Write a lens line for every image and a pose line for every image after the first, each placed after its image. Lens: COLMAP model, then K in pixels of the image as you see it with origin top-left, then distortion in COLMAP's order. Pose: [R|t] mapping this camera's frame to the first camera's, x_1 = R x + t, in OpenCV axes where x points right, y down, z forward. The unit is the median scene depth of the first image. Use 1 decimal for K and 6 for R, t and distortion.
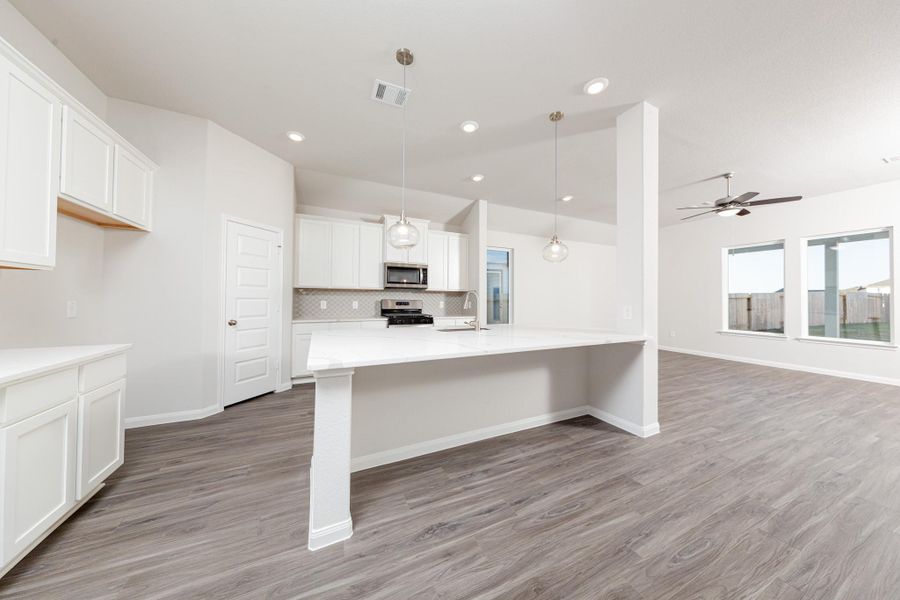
lens RADIAL K [[285.3, 0, 446.7], [0, 285.3, 296.1], [0, 0, 1]] dist [0.001852, 0.000238]
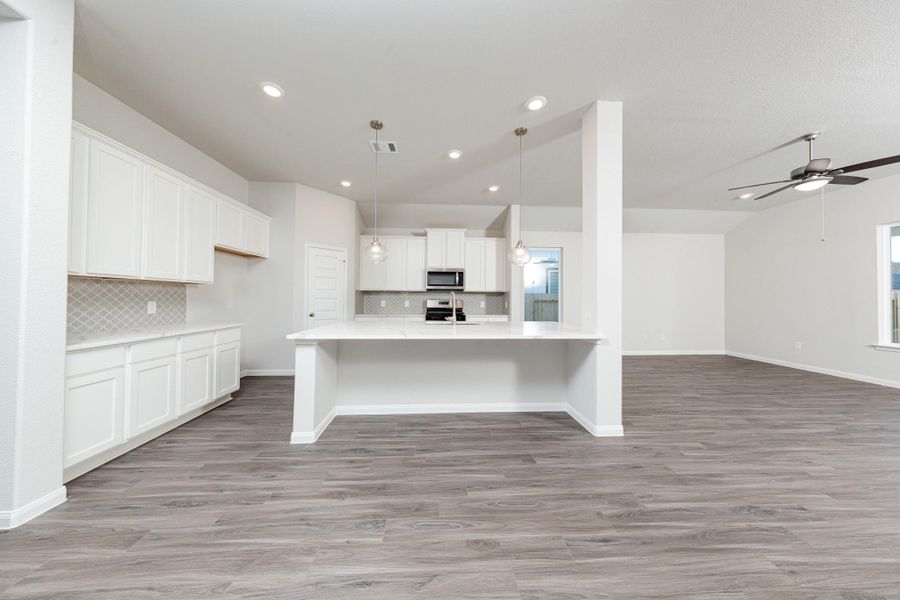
lens RADIAL K [[285.3, 0, 446.2], [0, 285.3, 294.9], [0, 0, 1]] dist [0.001852, 0.000238]
pose [[0.921916, -0.006541, -0.387336, 0.540166], [0.003149, 0.999951, -0.009393, 0.007804], [0.387378, 0.007440, 0.921891, -0.116196]]
